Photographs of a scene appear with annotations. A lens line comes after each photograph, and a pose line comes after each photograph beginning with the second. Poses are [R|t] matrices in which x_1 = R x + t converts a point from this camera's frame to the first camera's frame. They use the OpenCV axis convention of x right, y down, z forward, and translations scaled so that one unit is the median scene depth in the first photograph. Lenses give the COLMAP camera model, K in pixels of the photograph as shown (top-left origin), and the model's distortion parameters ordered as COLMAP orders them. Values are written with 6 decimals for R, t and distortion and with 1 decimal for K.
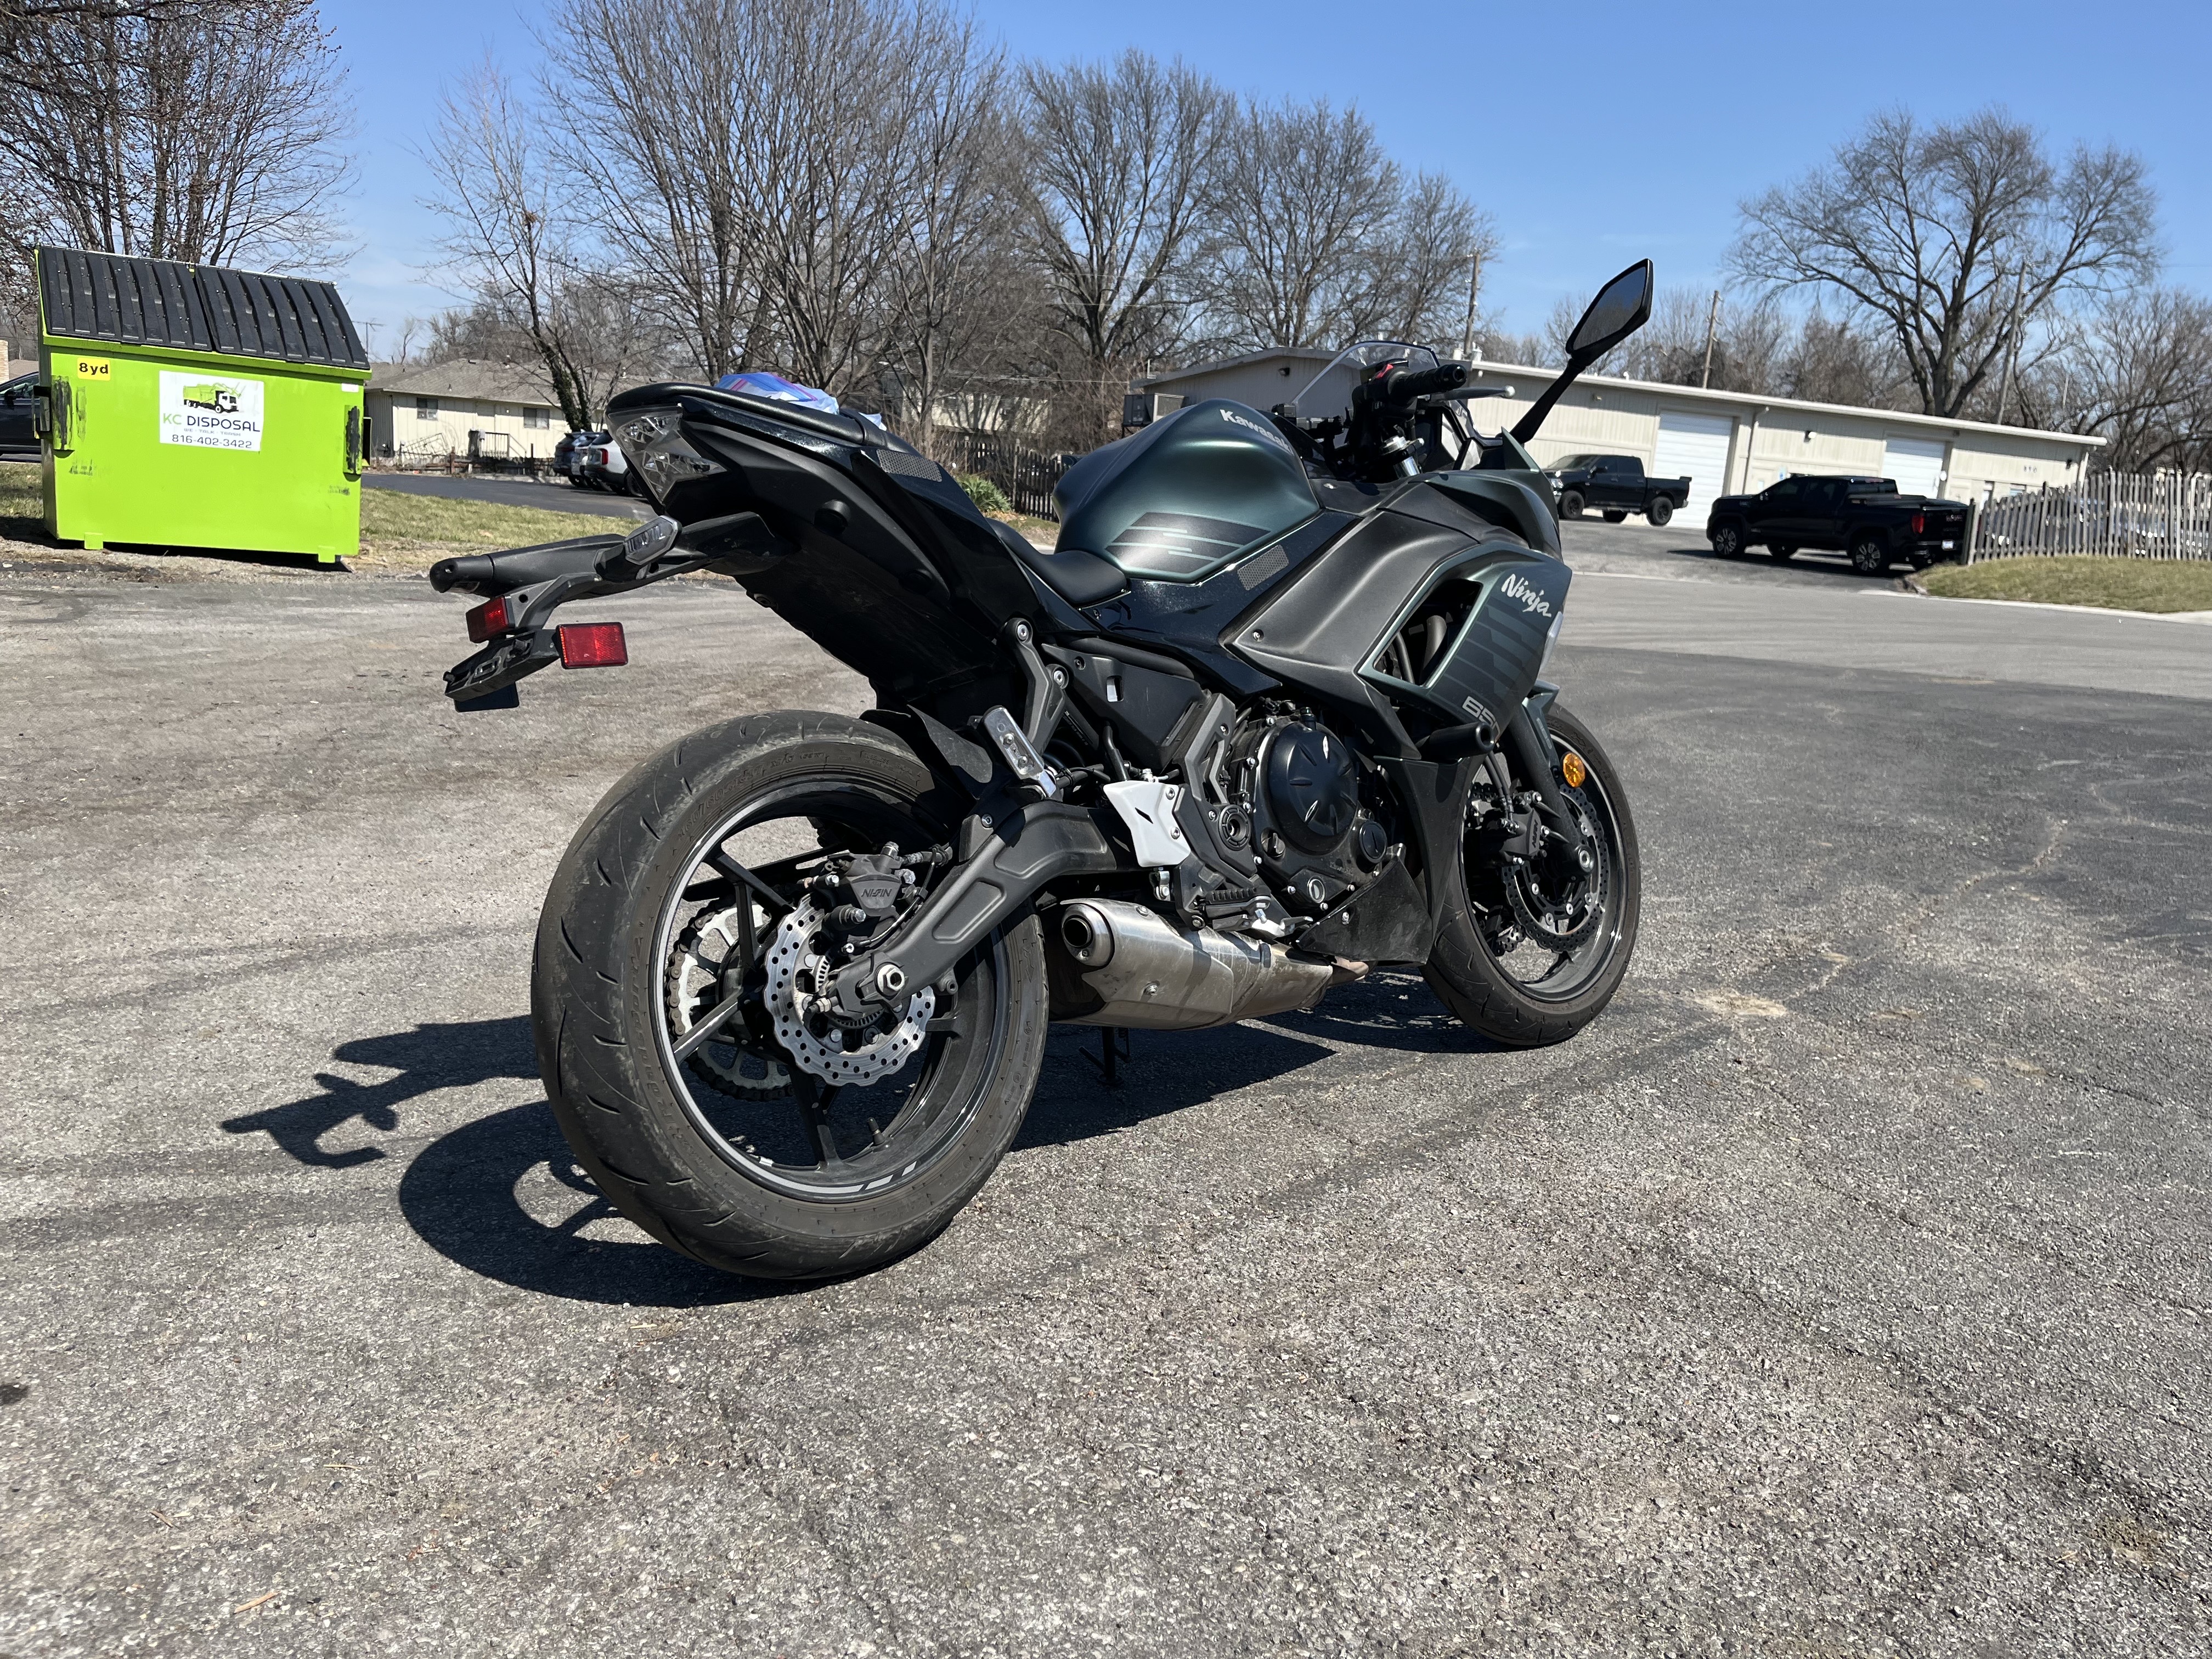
lens RADIAL K [[1678.6, 0, 1088.9], [0, 1678.6, 836.0], [0, 0, 1]] dist [0.068744, -0.088278]
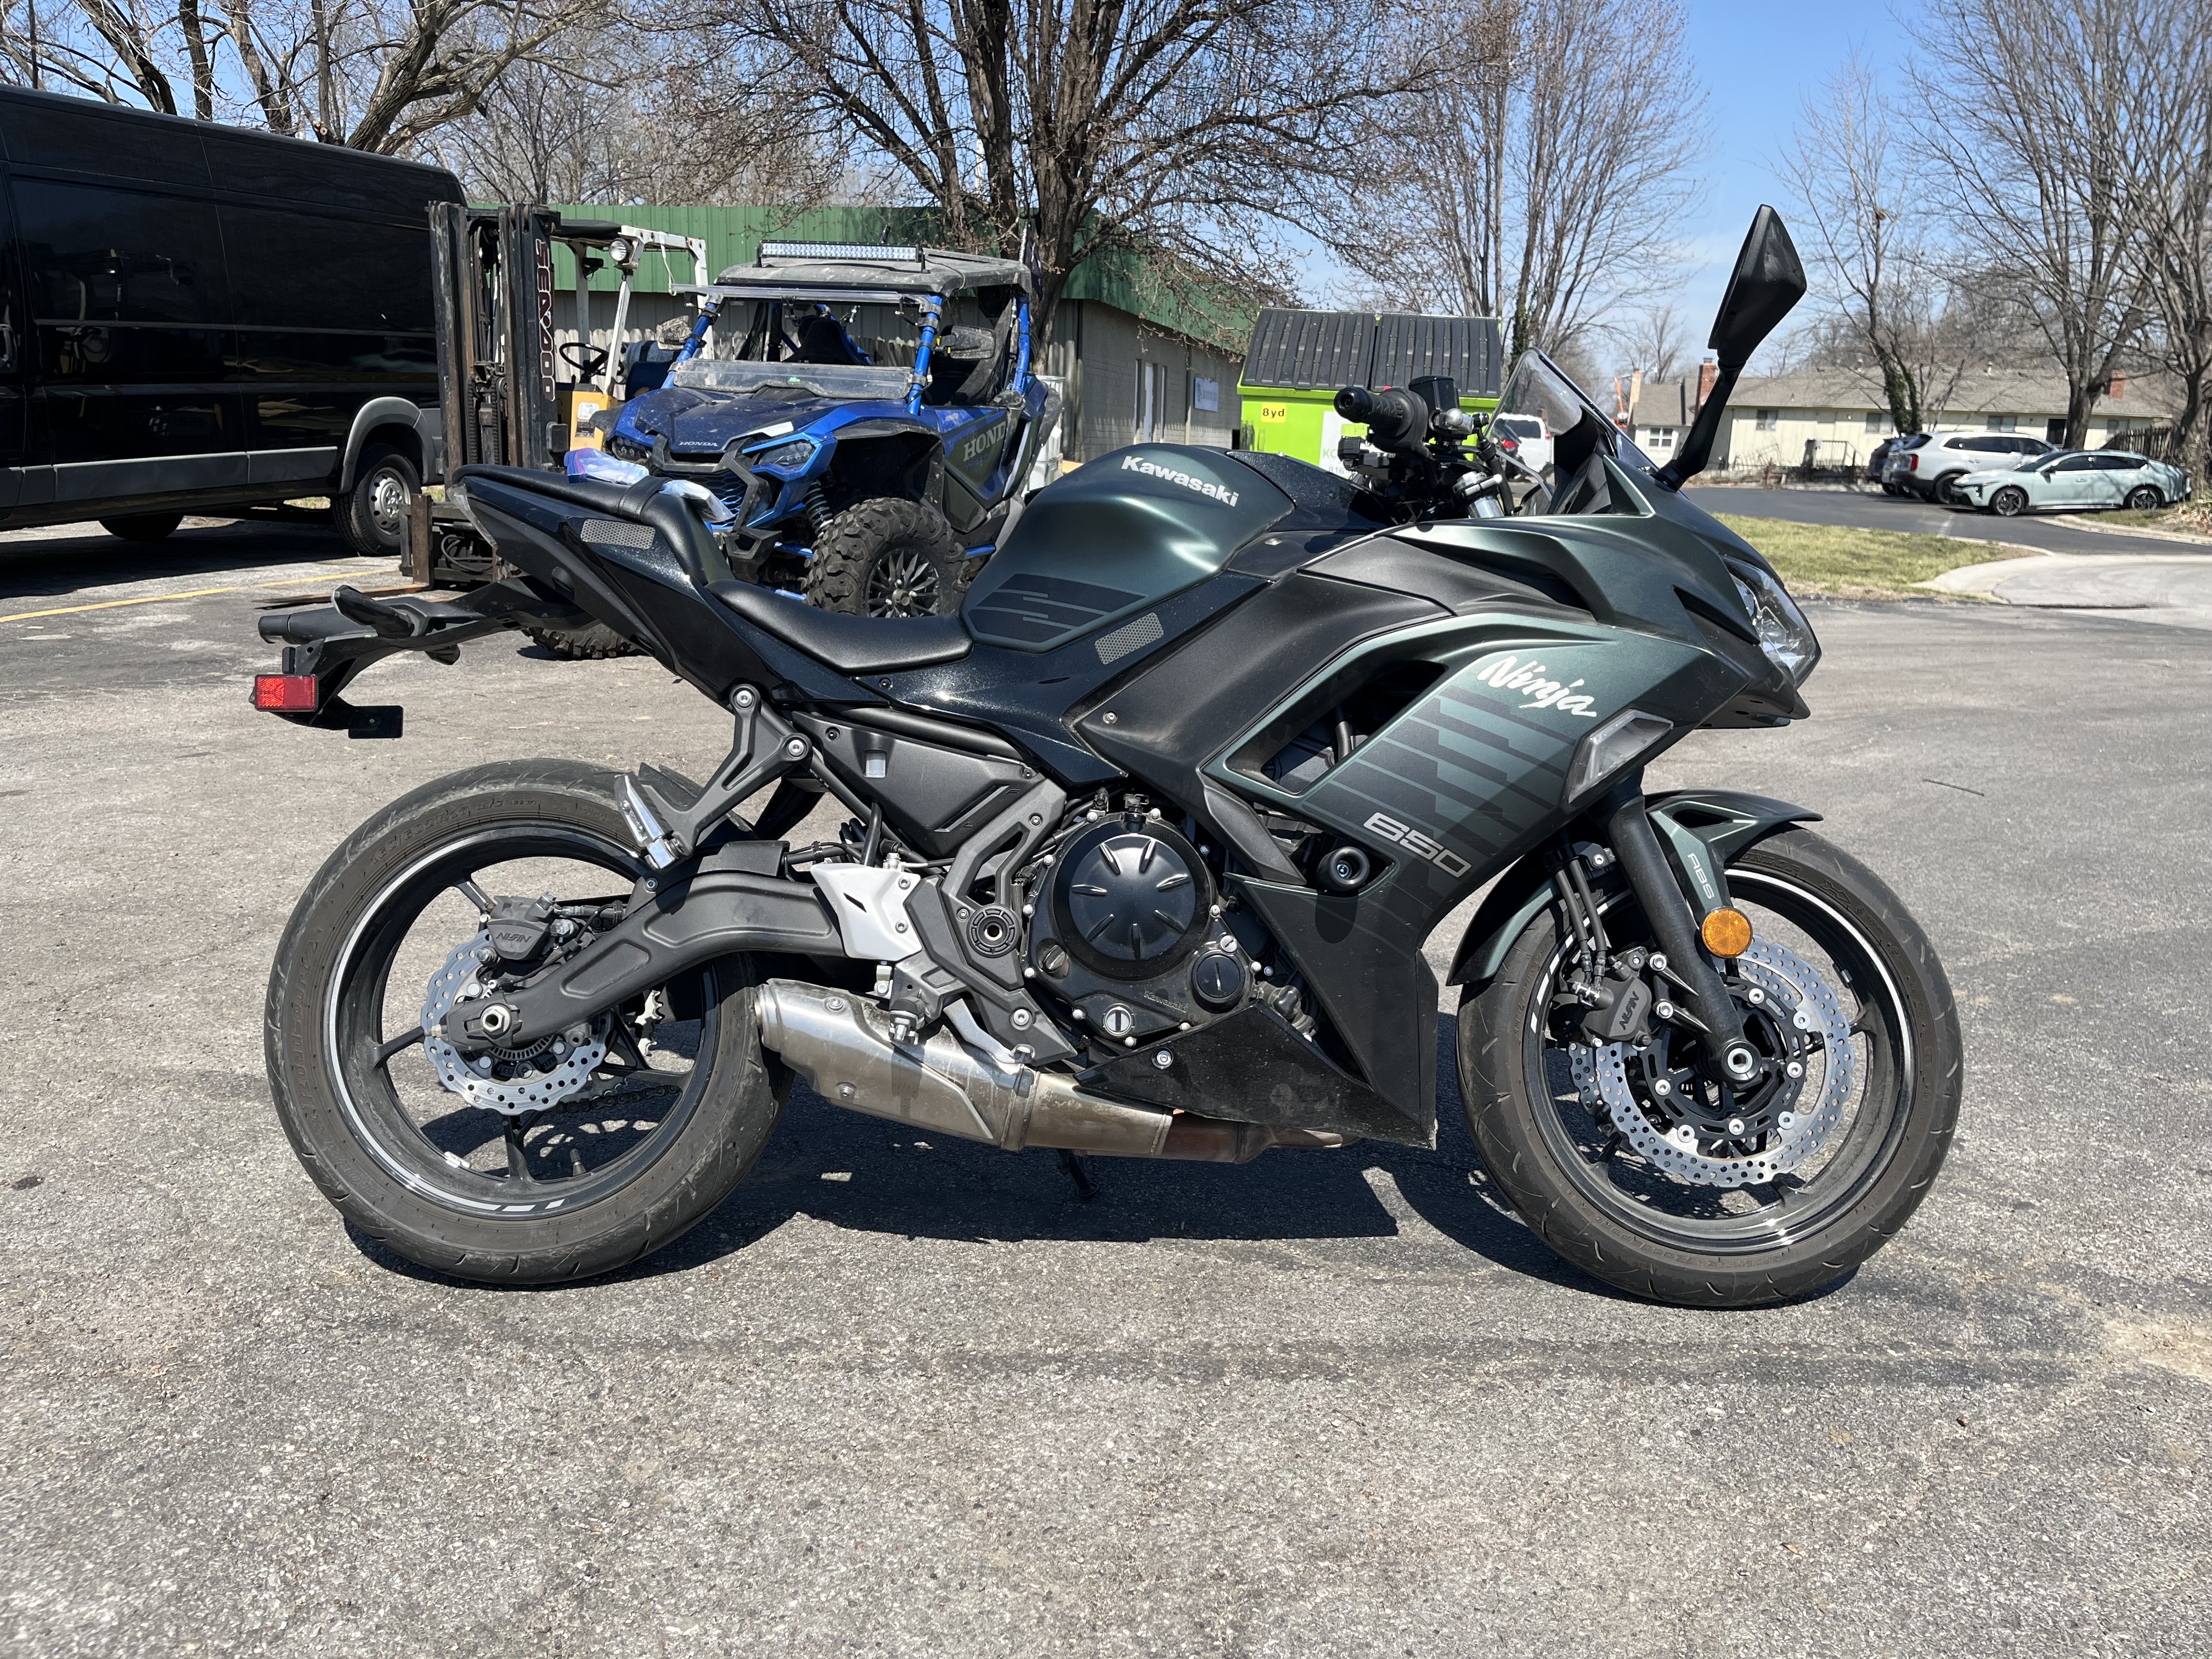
lens RADIAL K [[1690.2, 0, 1119.6], [0, 1690.2, 831.2], [0, 0, 1]] dist [0.054229, -0.084264]
pose [[0.737247, 0.111753, -0.666317, 0.146078], [-0.117574, 0.992399, 0.036354, -0.019717], [0.665315, 0.051540, 0.744782, 0.076475]]
